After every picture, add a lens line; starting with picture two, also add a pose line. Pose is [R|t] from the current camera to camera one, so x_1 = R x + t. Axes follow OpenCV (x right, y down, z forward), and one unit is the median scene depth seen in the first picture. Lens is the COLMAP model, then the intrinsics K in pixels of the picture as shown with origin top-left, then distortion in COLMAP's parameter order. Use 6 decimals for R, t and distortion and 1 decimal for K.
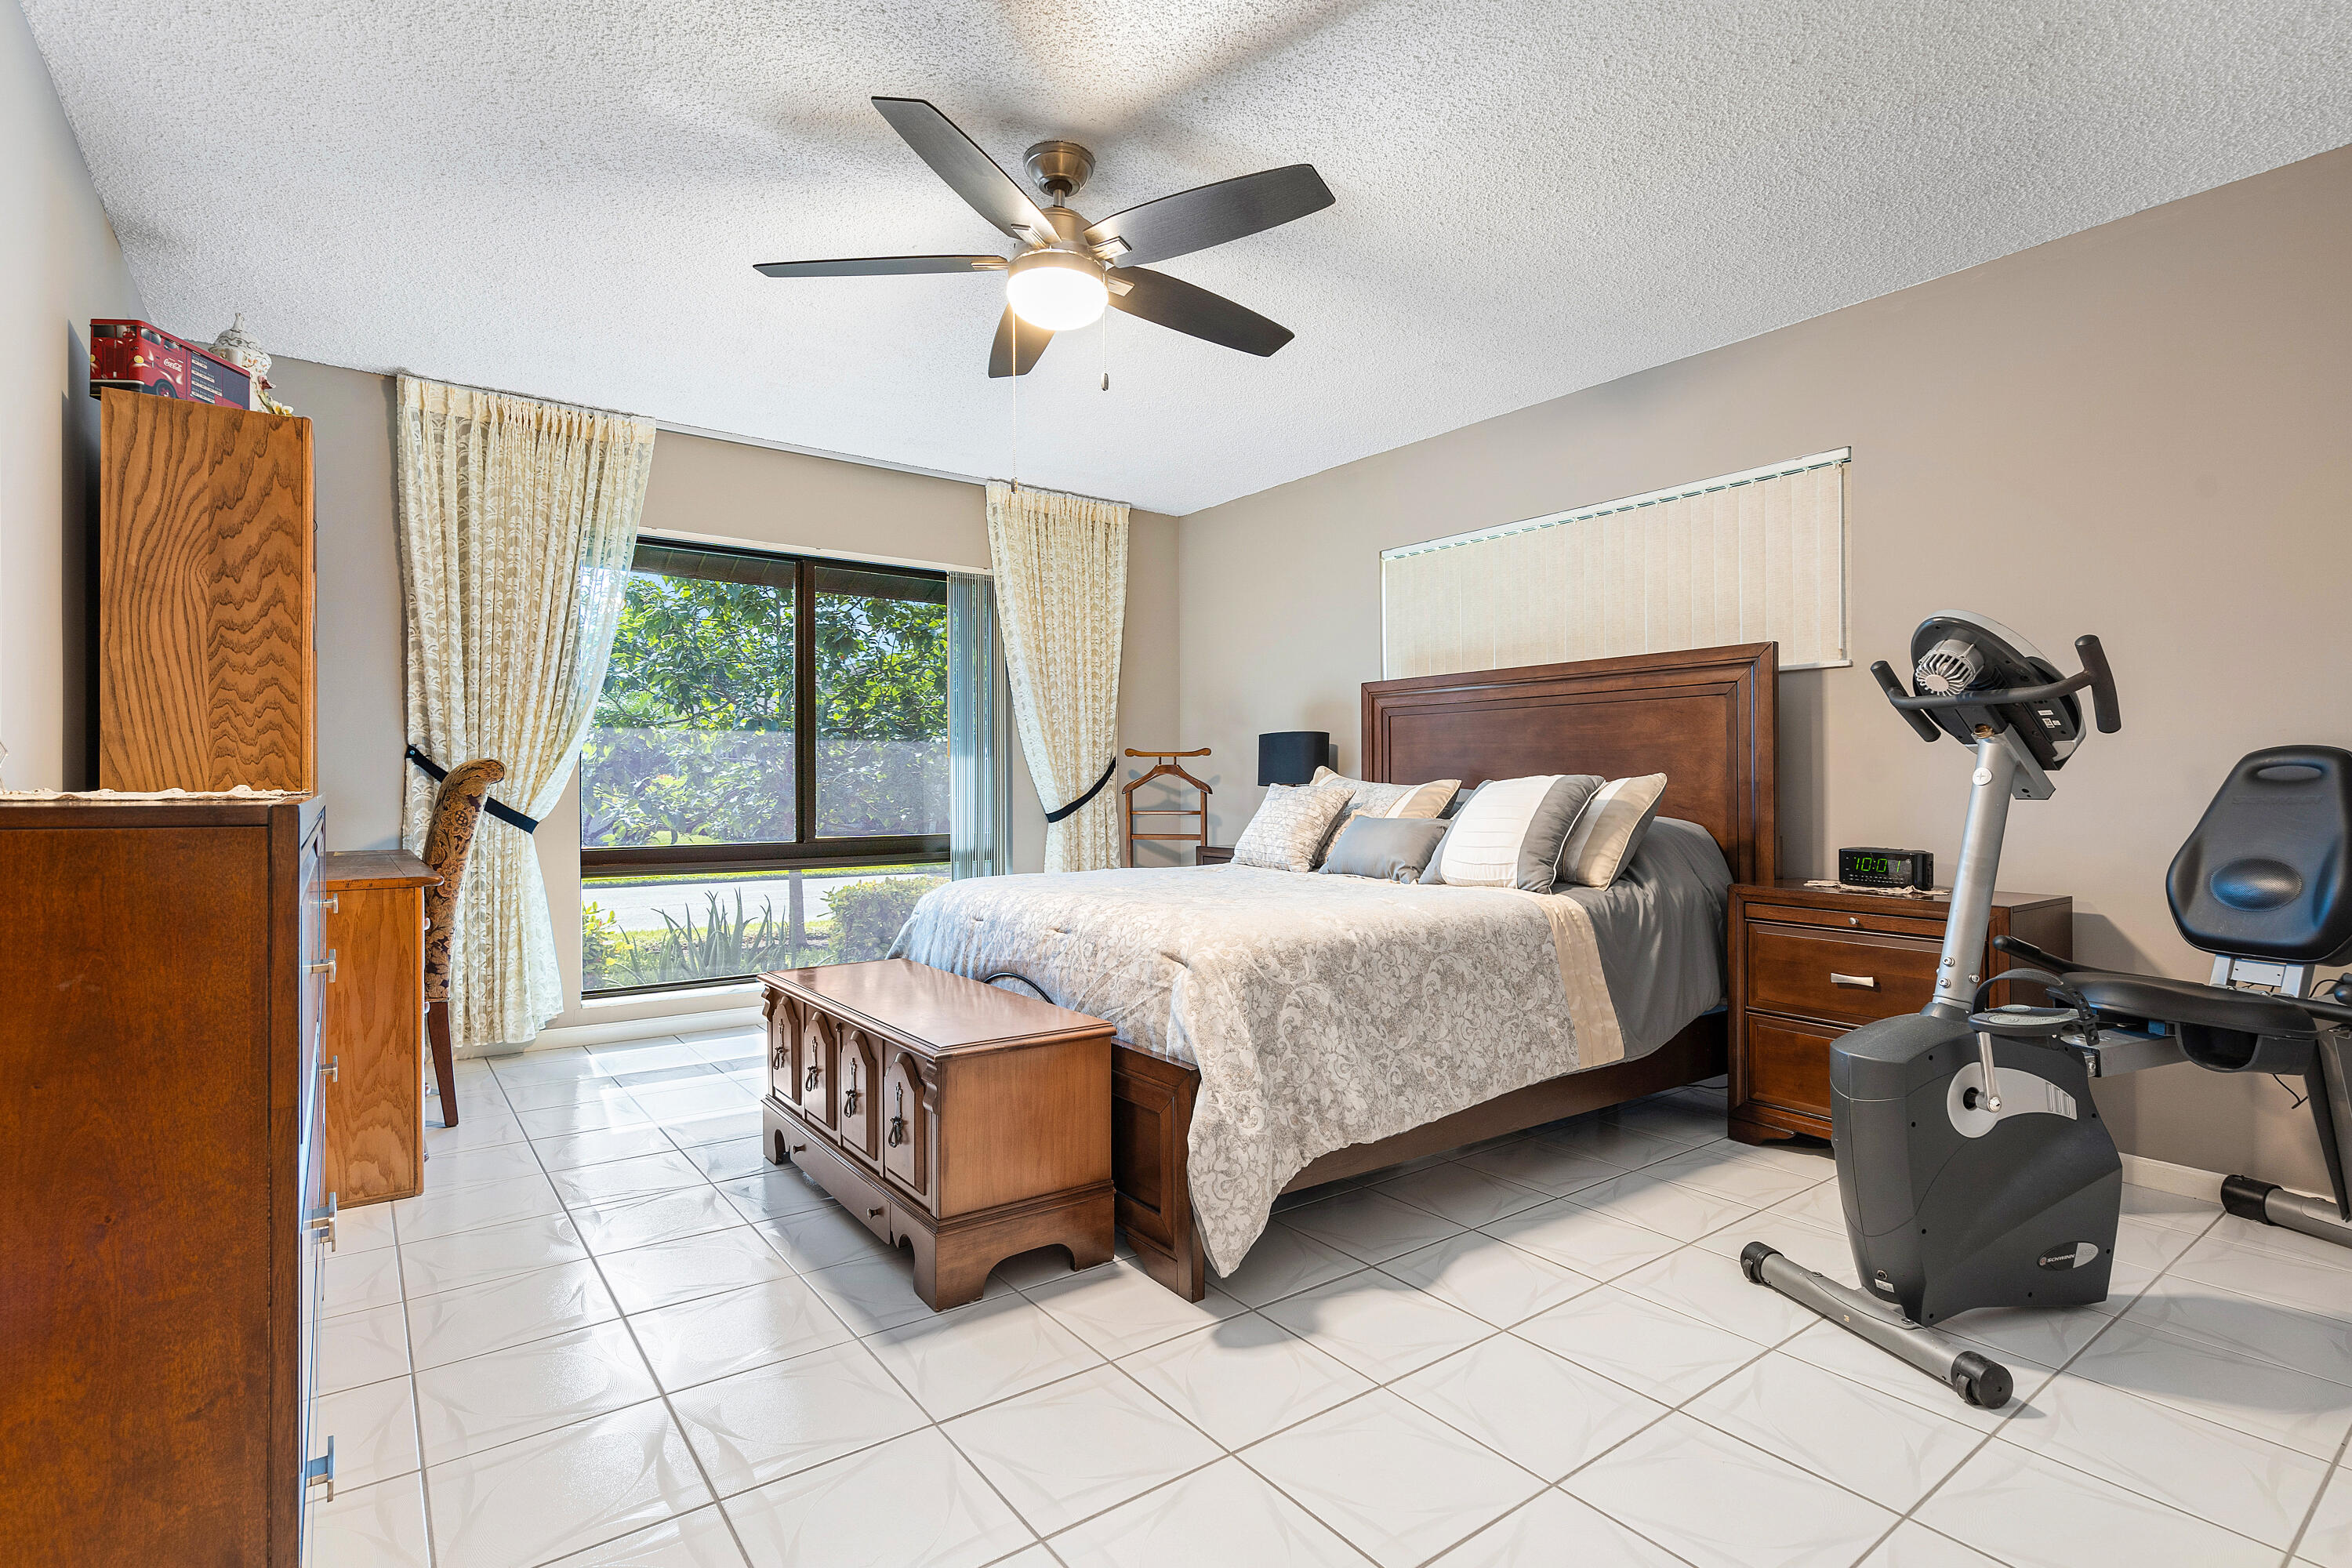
lens RADIAL K [[1119.6, 0, 1158.9], [0, 1119.6, 804.1], [0, 0, 1]] dist [0.000798, 0.000223]
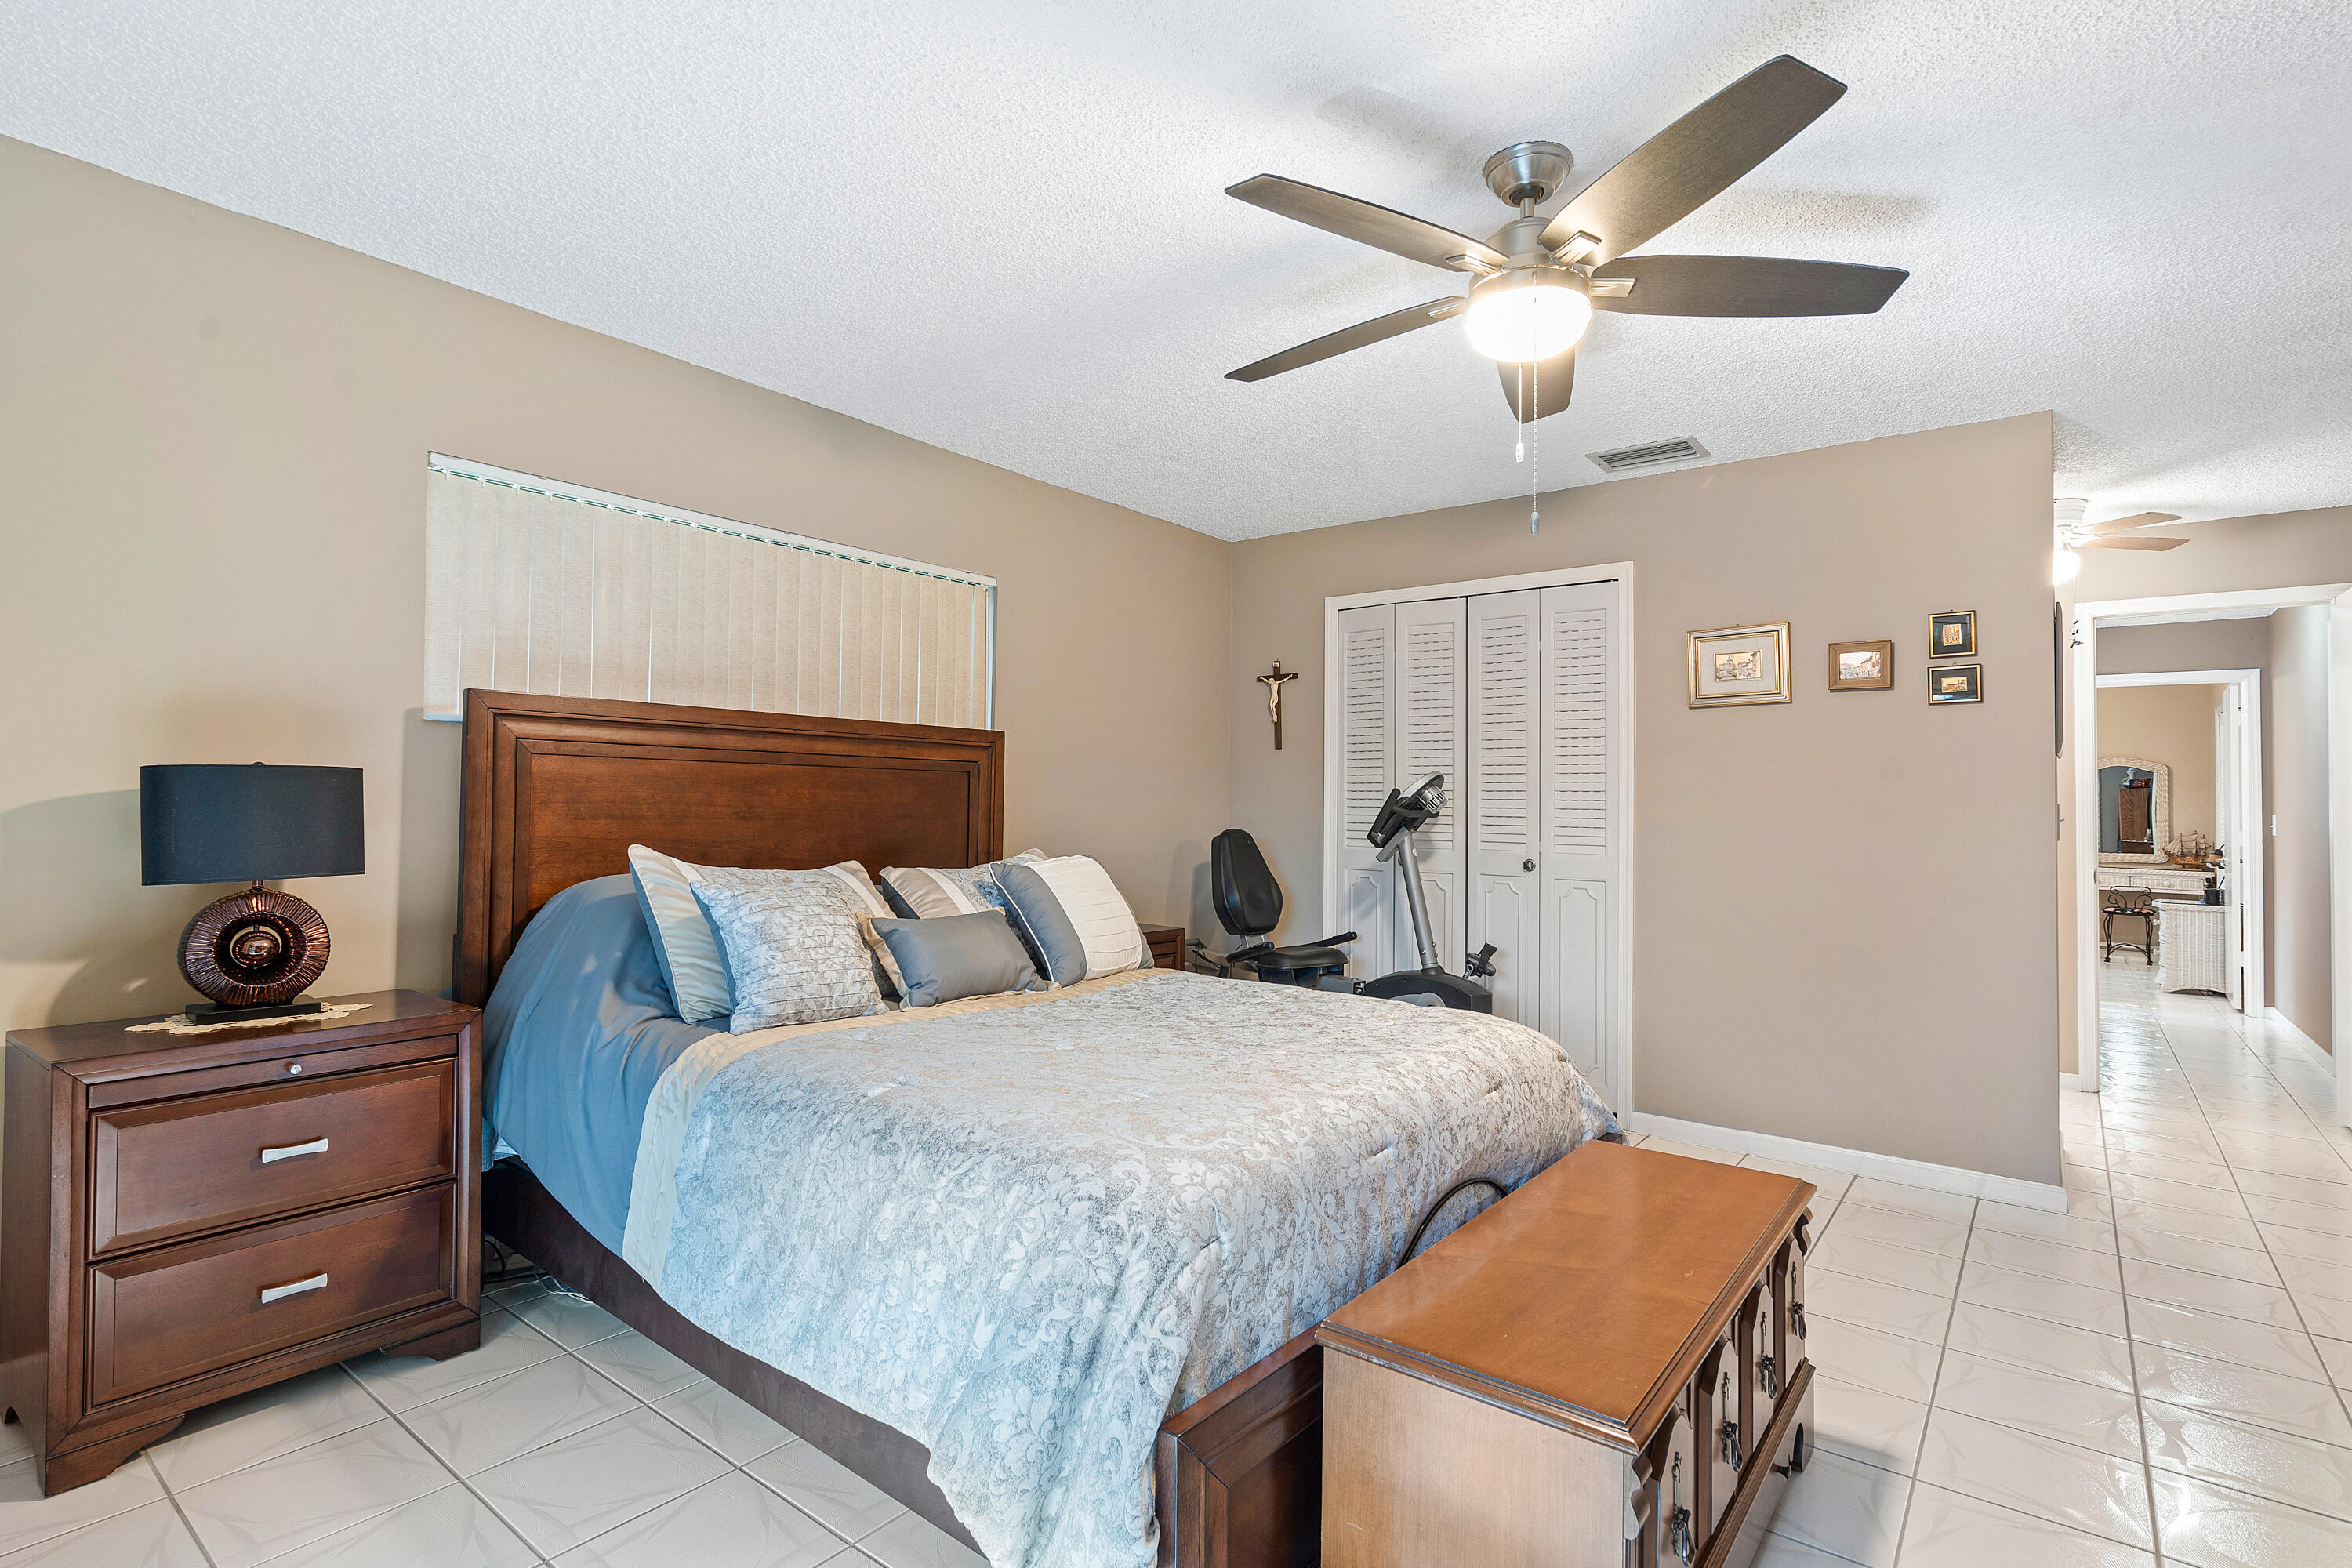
lens RADIAL K [[1119.6, 0, 1158.9], [0, 1119.6, 804.1], [0, 0, 1]] dist [0.000798, 0.000223]
pose [[-0.259595, -0.004047, 0.965709, -0.545156], [0.000832, 0.999990, 0.004415, -0.063855], [-0.965717, 0.001949, -0.259589, 0.988837]]
